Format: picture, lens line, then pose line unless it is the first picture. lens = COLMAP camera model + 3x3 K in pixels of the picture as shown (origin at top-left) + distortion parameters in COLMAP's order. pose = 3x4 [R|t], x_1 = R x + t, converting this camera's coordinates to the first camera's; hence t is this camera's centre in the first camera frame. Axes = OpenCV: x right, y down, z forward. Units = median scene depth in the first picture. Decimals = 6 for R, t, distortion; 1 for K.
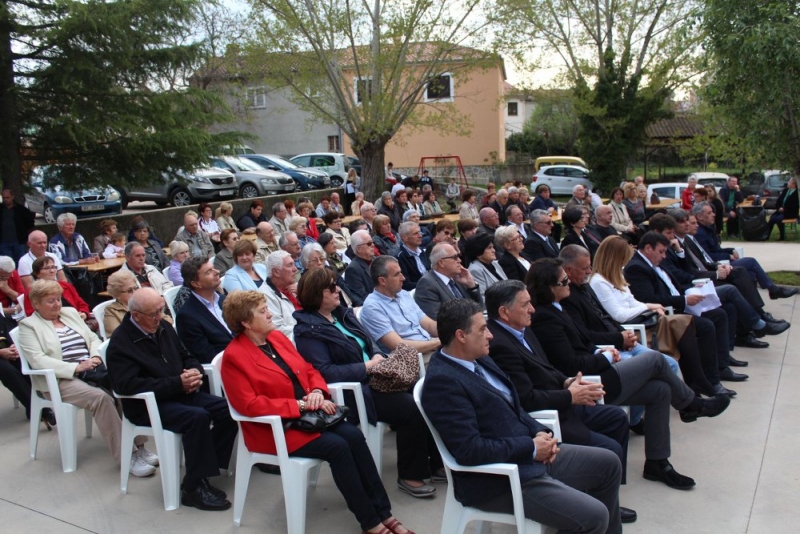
lens RADIAL K [[731.7, 0, 400.0], [0, 731.7, 267.0], [0, 0, 1]] dist [-0.143845, 0.155868]
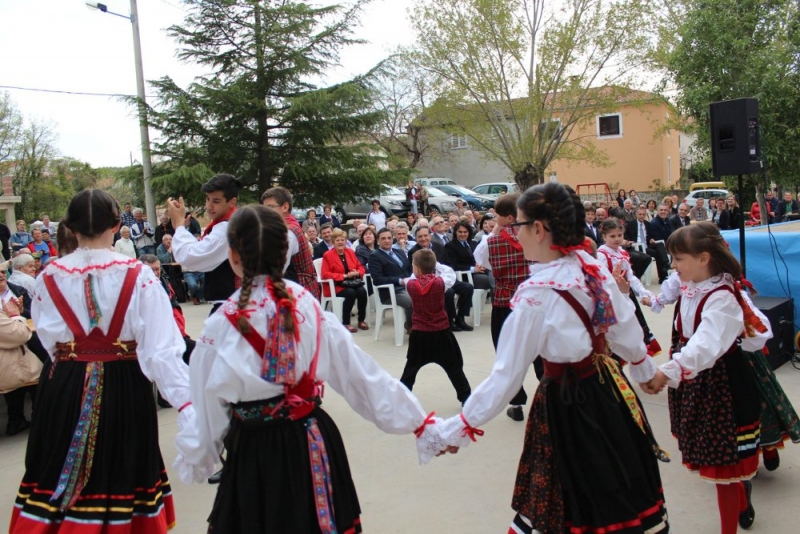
lens RADIAL K [[683.9, 0, 417.0], [0, 683.9, 265.4], [0, 0, 1]] dist [-0.136198, 0.105323]
pose [[0.952748, 0.010115, -0.303593, 0.141463], [-0.021891, 0.999133, -0.035410, 0.038510], [0.302971, 0.040382, 0.952144, -0.202477]]
